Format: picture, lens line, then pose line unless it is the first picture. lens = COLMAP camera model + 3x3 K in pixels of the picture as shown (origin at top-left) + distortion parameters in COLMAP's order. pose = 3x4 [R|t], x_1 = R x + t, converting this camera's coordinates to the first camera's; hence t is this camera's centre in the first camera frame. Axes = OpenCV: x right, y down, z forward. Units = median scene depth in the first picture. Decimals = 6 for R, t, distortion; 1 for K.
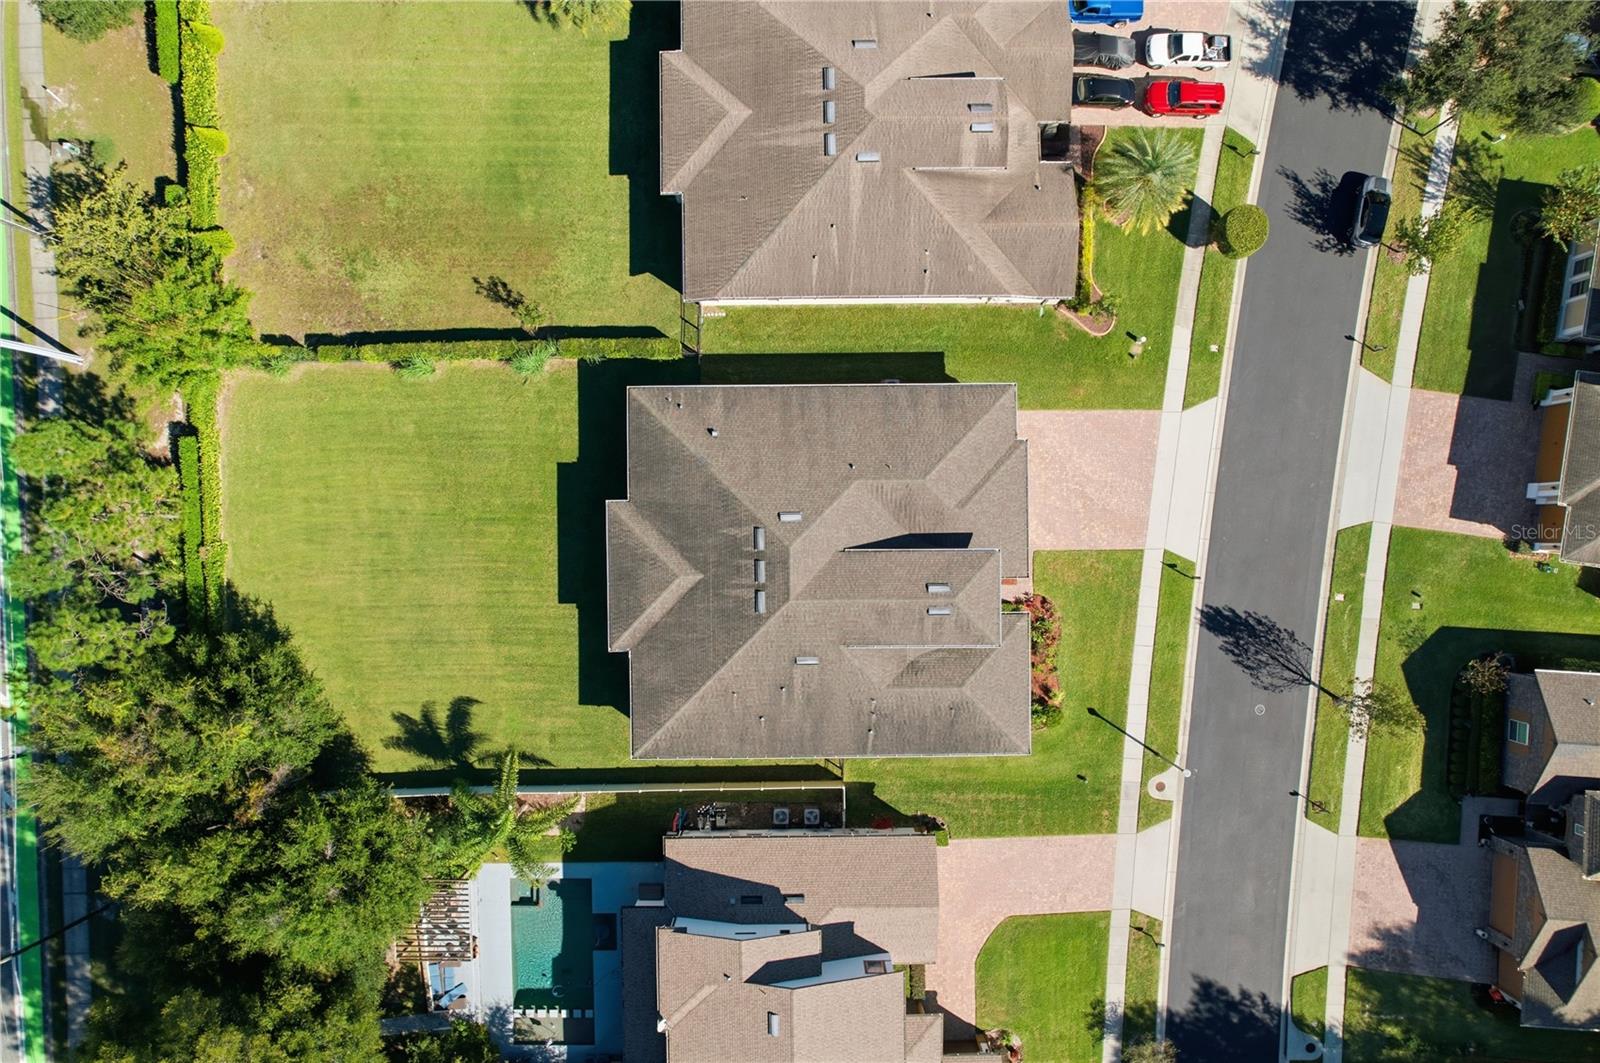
lens RADIAL K [[1021.1, 0, 796.4], [0, 1021.1, 540.4], [0, 0, 1]] dist [-0.078672, 0.069680]
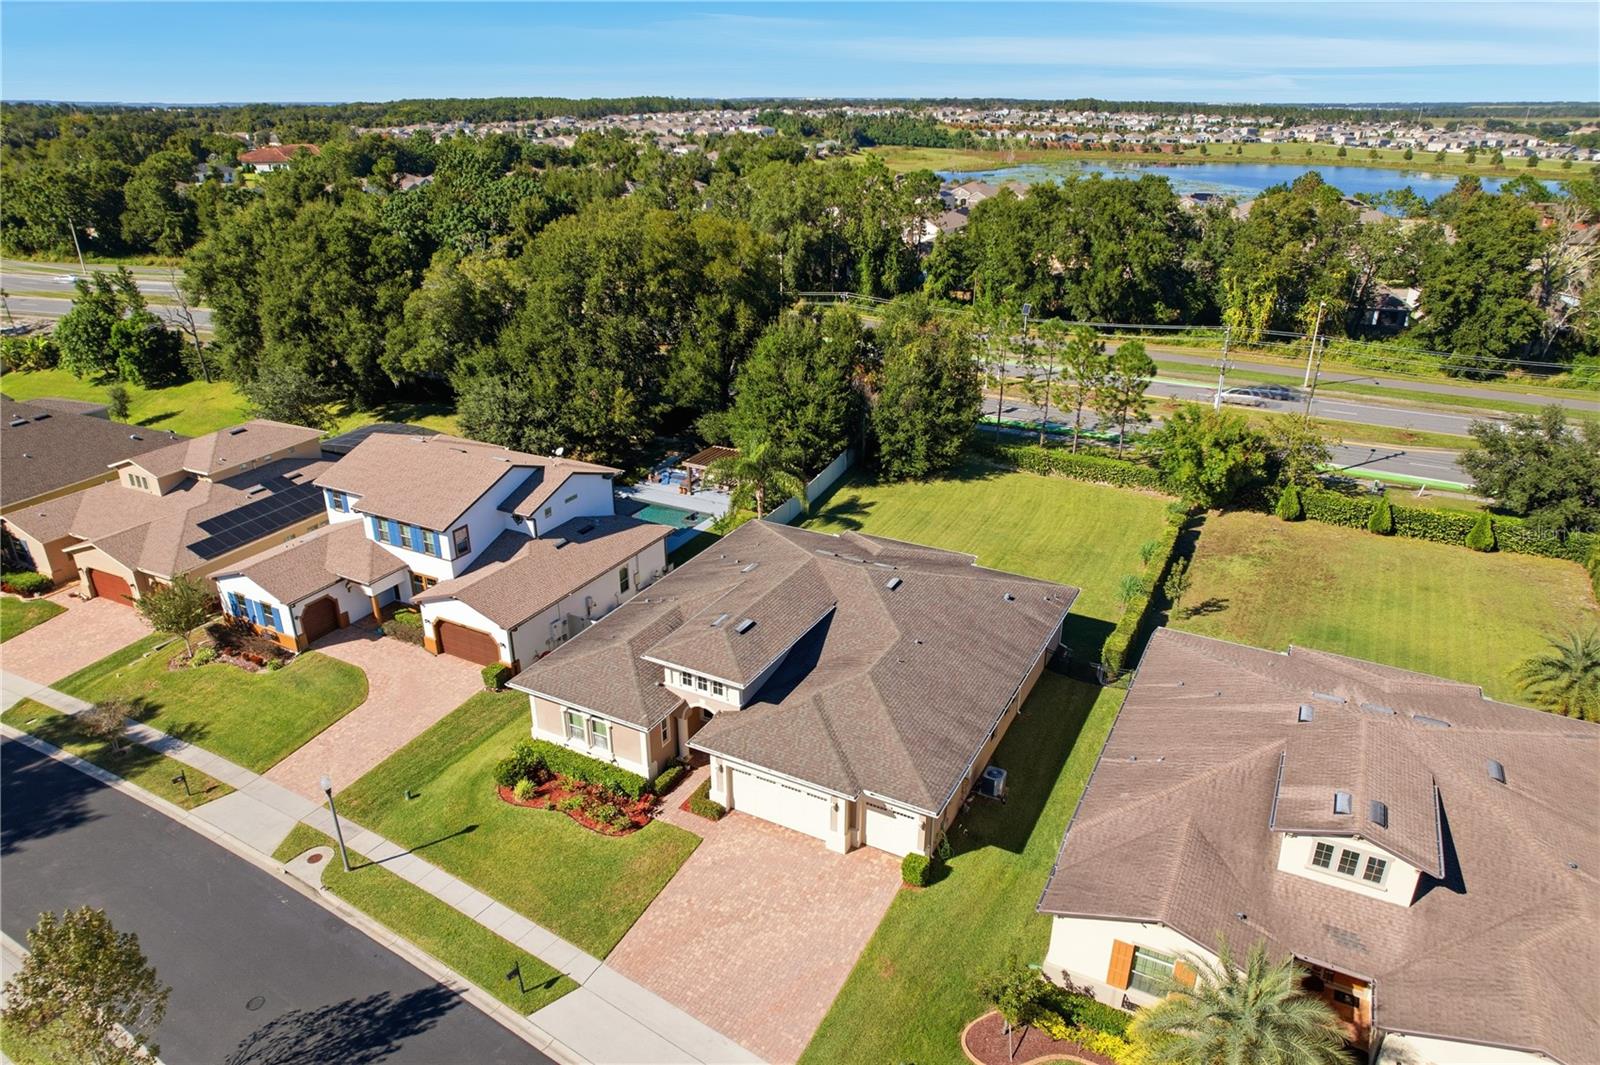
lens RADIAL K [[1021.1, 0, 796.4], [0, 1021.1, 541.4], [0, 0, 1]] dist [-0.078672, 0.069680]
pose [[-0.481043, 0.354308, -0.801912, 0.684458], [-0.876685, -0.199327, 0.437828, -0.307235], [-0.004717, 0.913638, 0.406501, 0.526102]]
